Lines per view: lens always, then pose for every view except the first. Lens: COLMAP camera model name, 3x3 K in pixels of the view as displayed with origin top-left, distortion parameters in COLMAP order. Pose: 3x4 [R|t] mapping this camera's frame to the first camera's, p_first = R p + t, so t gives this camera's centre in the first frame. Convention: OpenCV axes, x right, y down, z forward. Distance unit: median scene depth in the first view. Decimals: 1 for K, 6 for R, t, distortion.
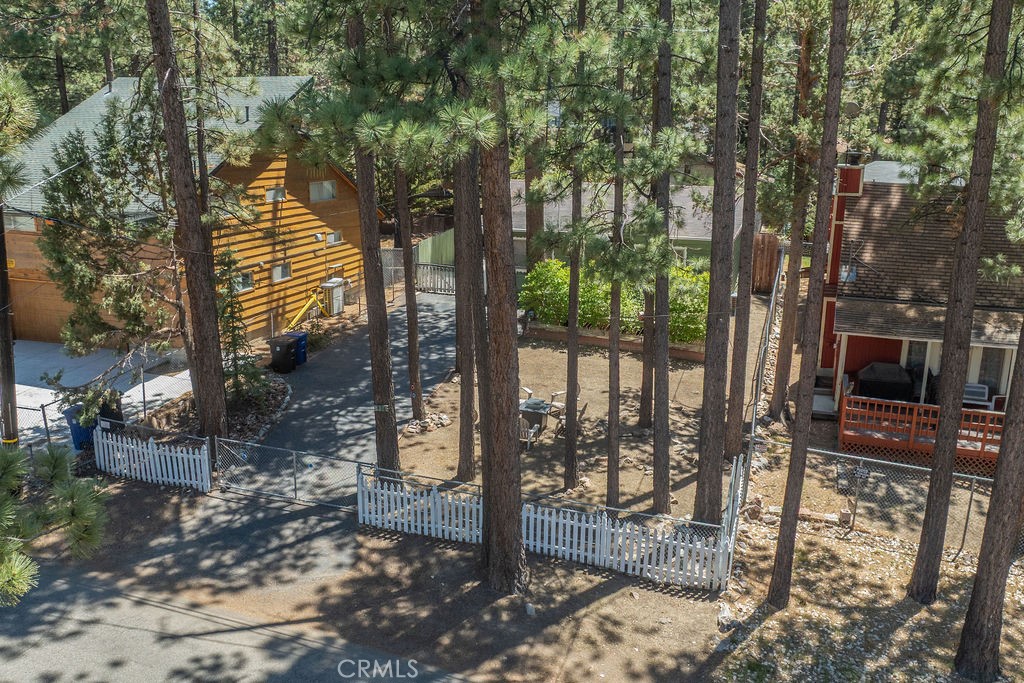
lens RADIAL K [[829.1, 0, 512.9], [0, 829.1, 343.2], [0, 0, 1]] dist [-0.002572, -0.001966]
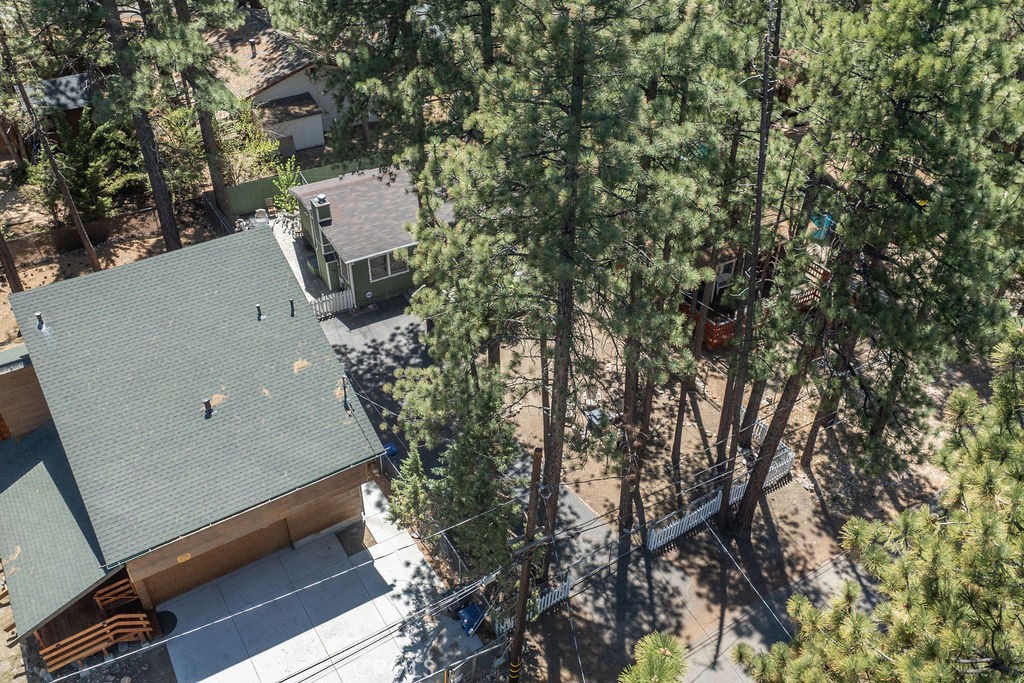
lens RADIAL K [[829.1, 0, 512.6], [0, 829.1, 341.7], [0, 0, 1]] dist [-0.002572, -0.001966]
pose [[0.645684, -0.470248, 0.601630, -1.238671], [0.190758, 0.862234, 0.469216, -1.051553], [-0.739394, -0.188199, 0.646434, 0.191299]]
